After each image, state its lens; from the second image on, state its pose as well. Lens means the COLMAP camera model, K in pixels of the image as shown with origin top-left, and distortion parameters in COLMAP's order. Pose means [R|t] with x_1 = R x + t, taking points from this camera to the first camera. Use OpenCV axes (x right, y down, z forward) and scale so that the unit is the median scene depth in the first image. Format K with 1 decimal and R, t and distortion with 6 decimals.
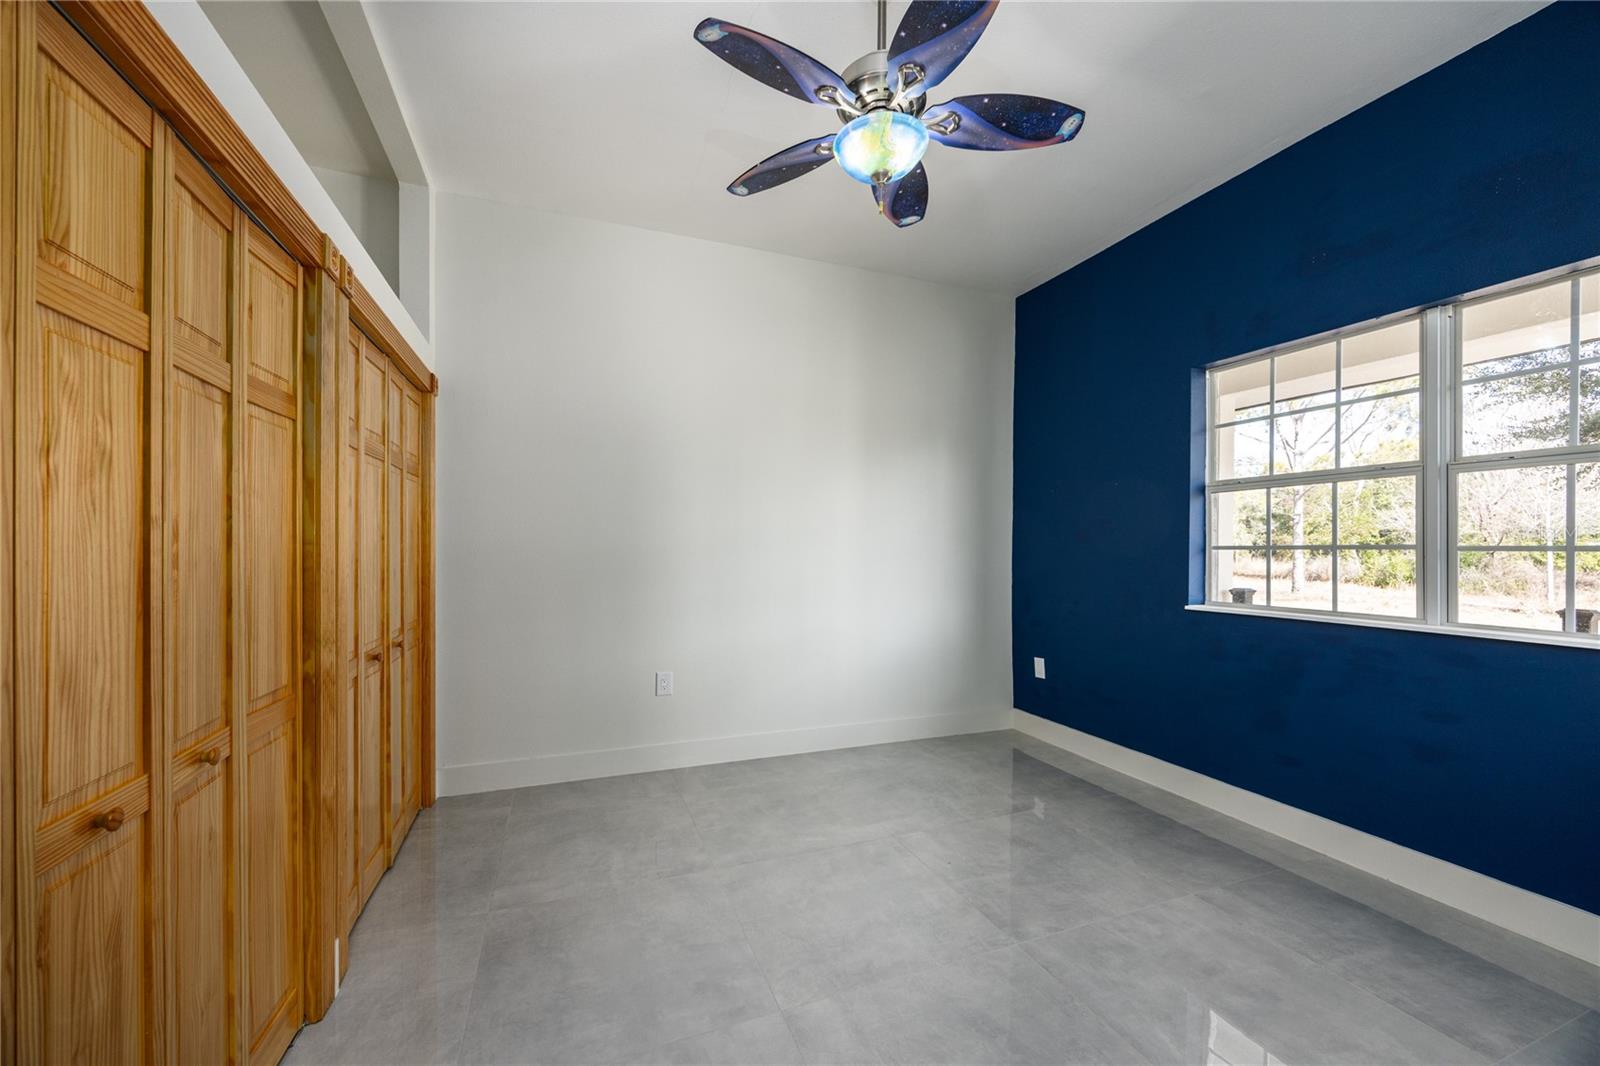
lens RADIAL K [[625.3, 0, 805.7], [0, 625.3, 542.9], [0, 0, 1]] dist [-0.000987, -0.000264]
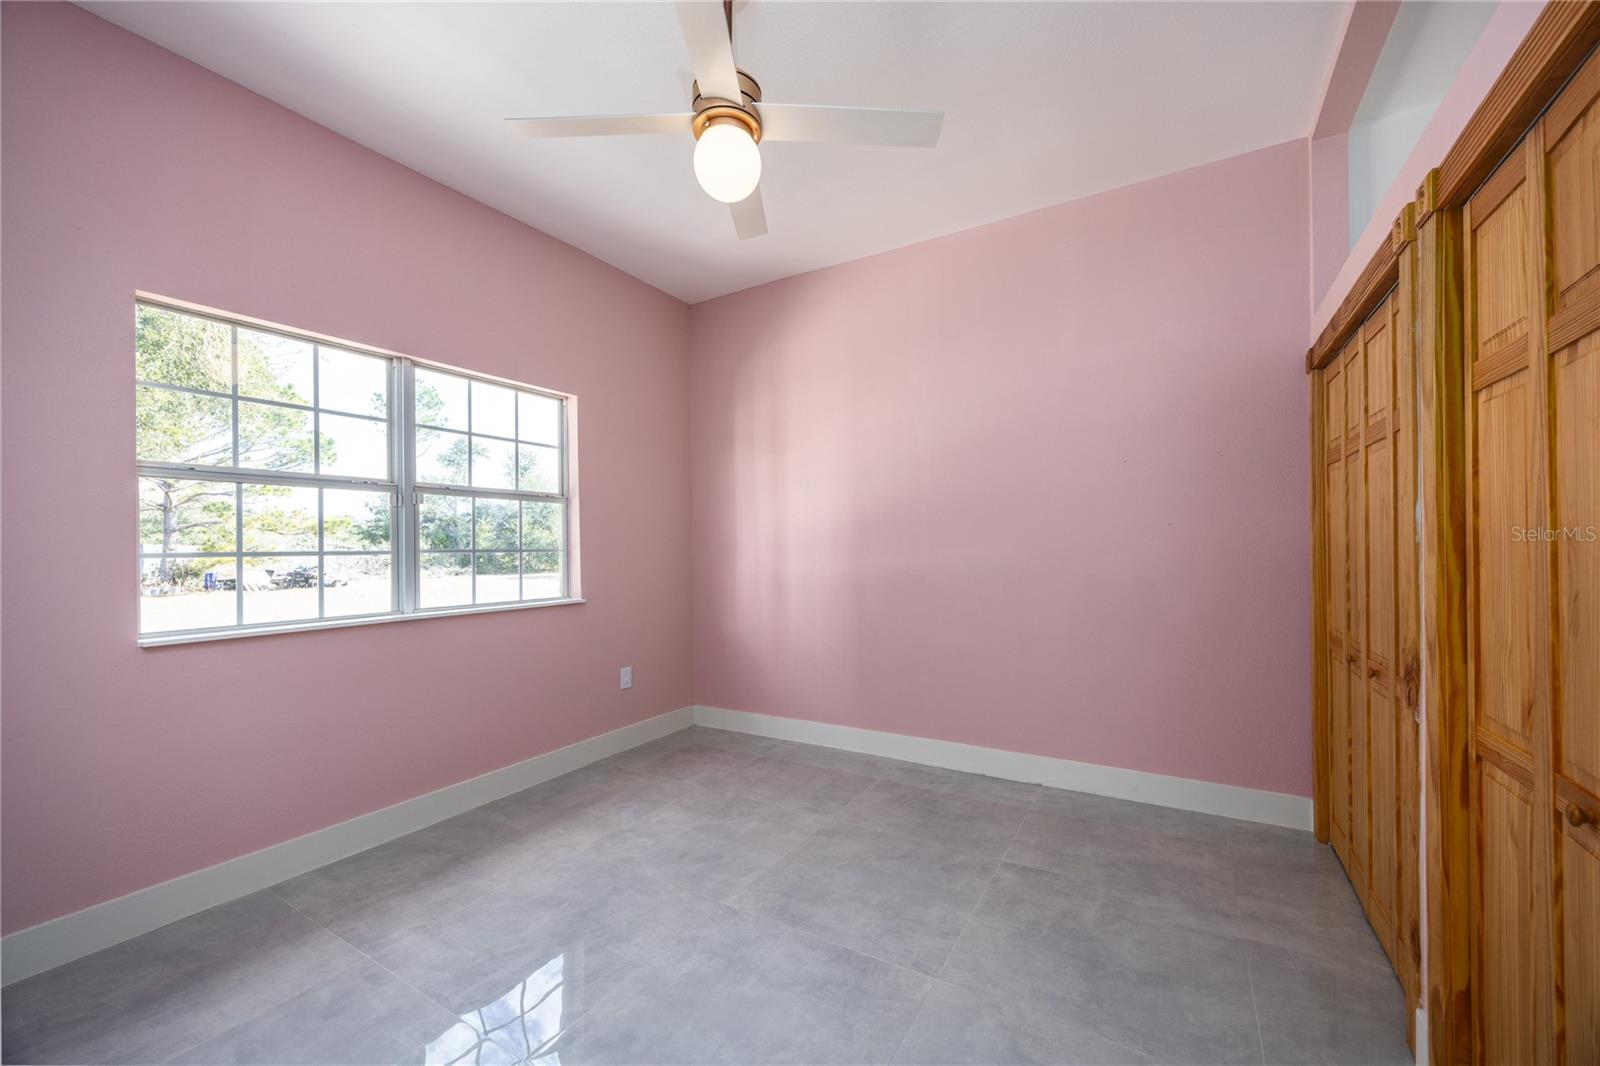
lens RADIAL K [[625.3, 0, 805.7], [0, 625.3, 542.9], [0, 0, 1]] dist [-0.000987, -0.000264]
pose [[-0.614476, 0.008651, 0.788888, -0.419416], [0.001083, 0.999948, -0.010122, 0.001277], [-0.788935, -0.005365, -0.614454, 1.019147]]
